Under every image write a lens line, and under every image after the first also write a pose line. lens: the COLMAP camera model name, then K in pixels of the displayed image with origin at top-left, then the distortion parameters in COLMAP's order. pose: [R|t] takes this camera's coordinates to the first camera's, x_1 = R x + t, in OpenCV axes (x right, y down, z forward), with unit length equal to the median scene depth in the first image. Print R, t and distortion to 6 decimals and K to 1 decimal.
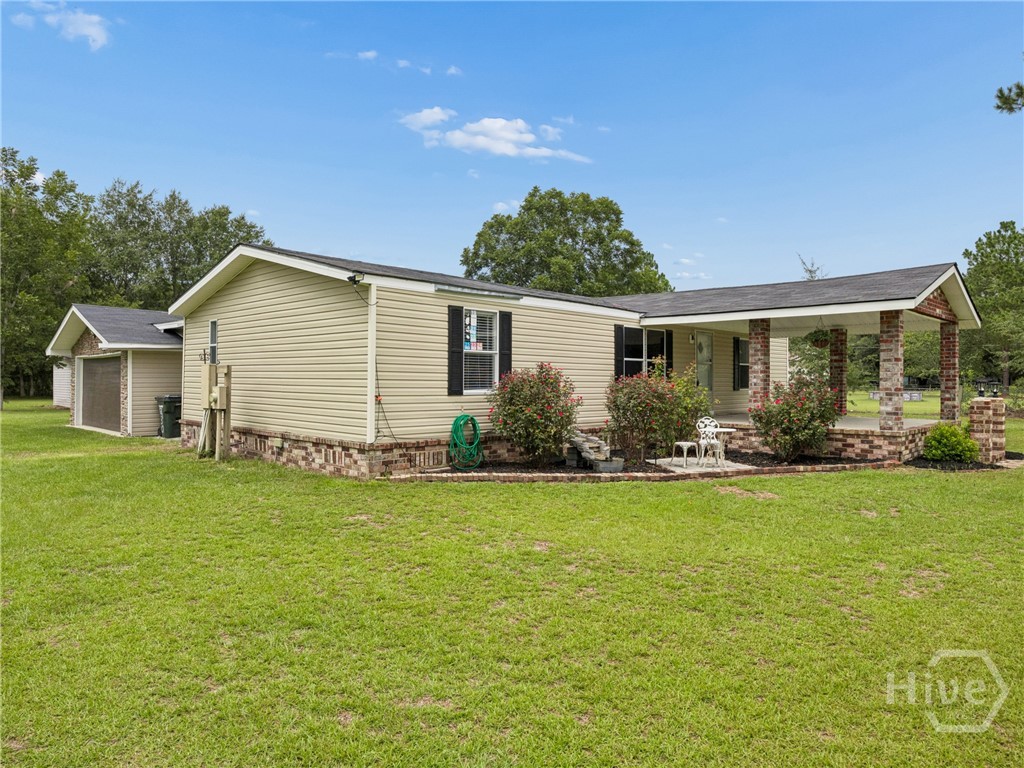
lens RADIAL K [[656.0, 0, 515.6], [0, 656.0, 378.5], [0, 0, 1]] dist [-0.007990, -0.005609]
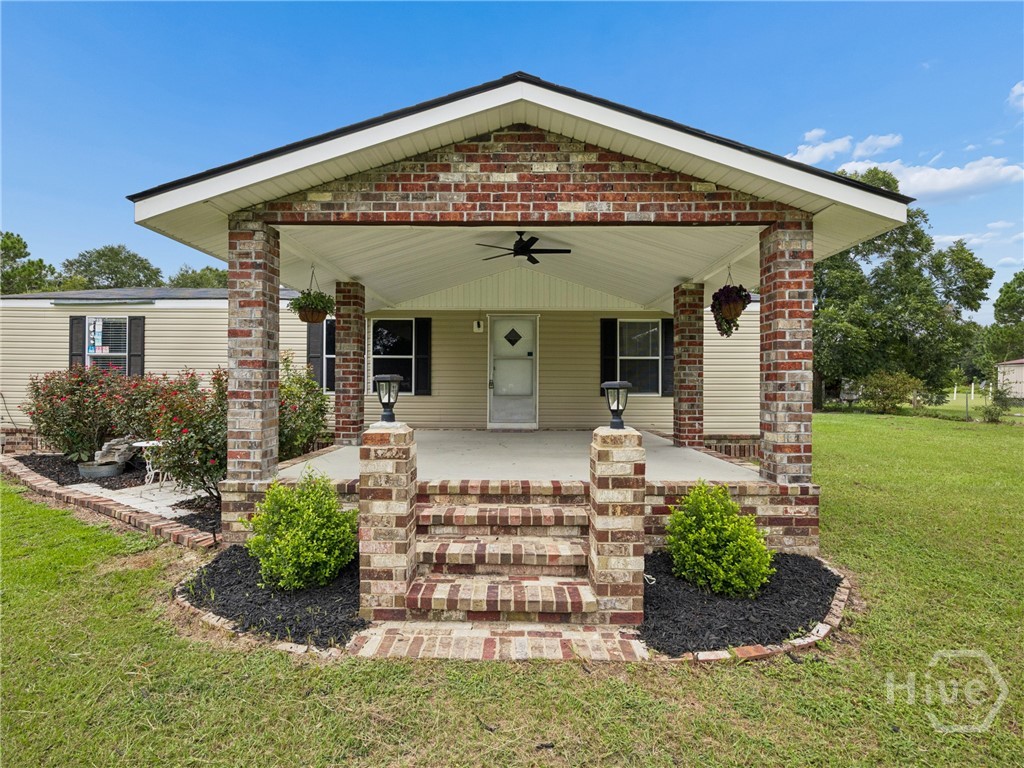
lens RADIAL K [[476.1, 0, 516.6], [0, 476.1, 387.9], [0, 0, 1]] dist [-0.013569, -0.000079]
pose [[0.693446, 0.004222, -0.720496, 0.947325], [-0.002709, 0.999991, 0.003253, 0.011292], [0.720504, -0.000305, 0.693451, 0.883256]]
